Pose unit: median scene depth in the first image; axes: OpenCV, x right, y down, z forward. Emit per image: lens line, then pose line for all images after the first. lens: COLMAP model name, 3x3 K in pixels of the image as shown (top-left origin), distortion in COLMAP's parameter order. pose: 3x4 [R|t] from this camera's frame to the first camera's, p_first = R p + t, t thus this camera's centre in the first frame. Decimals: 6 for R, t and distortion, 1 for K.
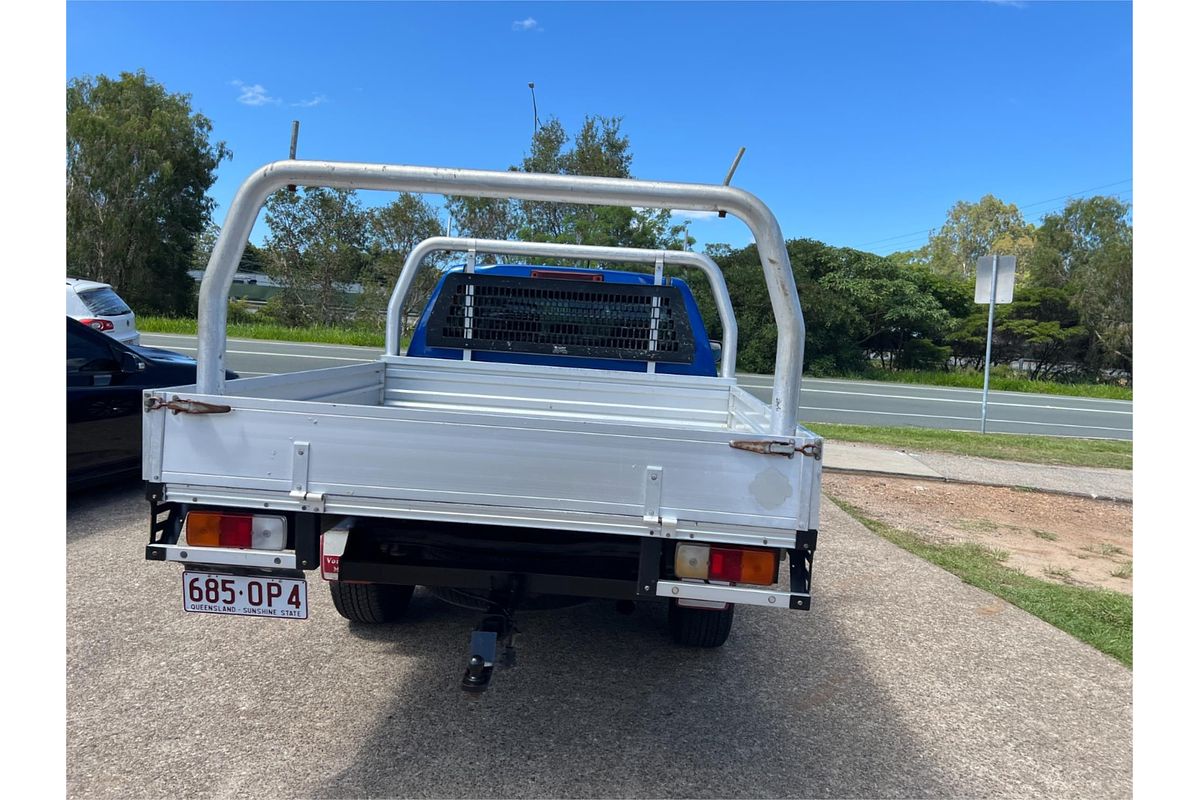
lens RADIAL K [[808.1, 0, 604.4], [0, 808.1, 397.3], [0, 0, 1]] dist [0.038334, -0.039928]
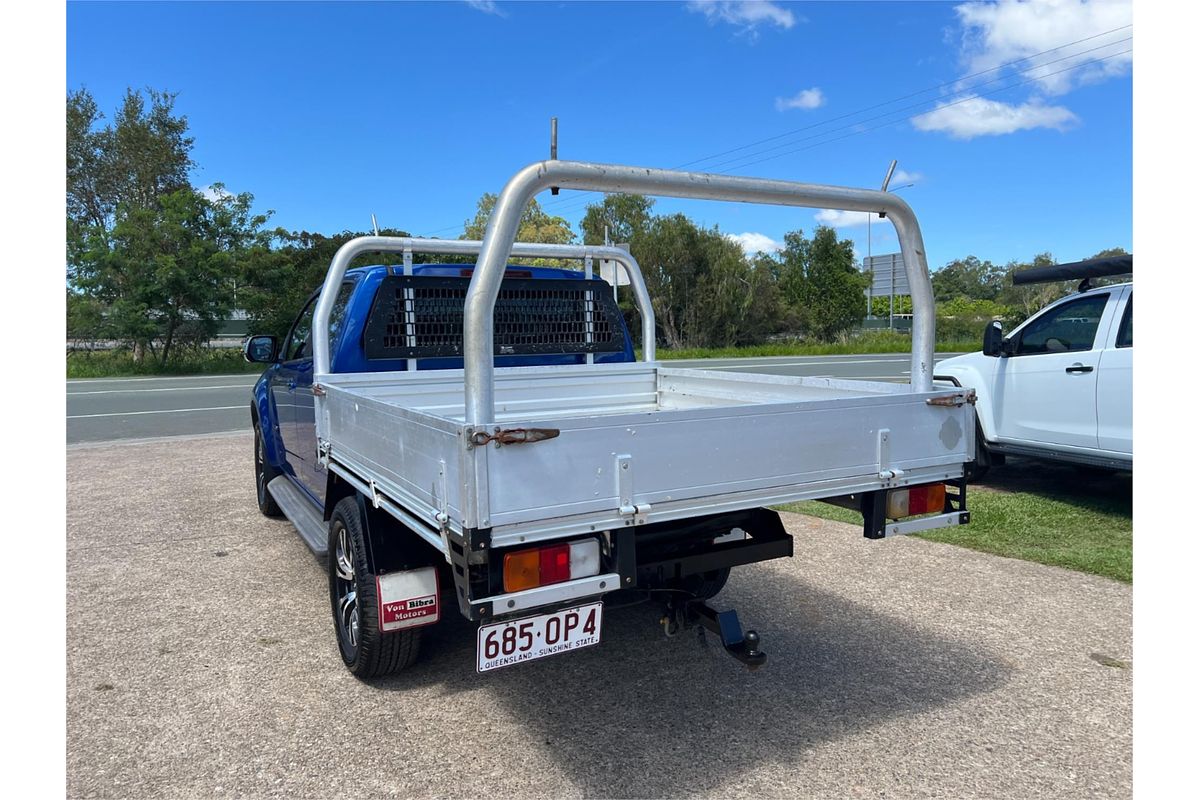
lens RADIAL K [[808.1, 0, 606.3], [0, 808.1, 394.6], [0, 0, 1]] dist [0.038334, -0.039928]
pose [[0.846327, -0.119135, 0.519170, -0.470609], [0.114516, 0.992571, 0.041088, -0.031461], [-0.520209, 0.024679, 0.853682, 0.101894]]
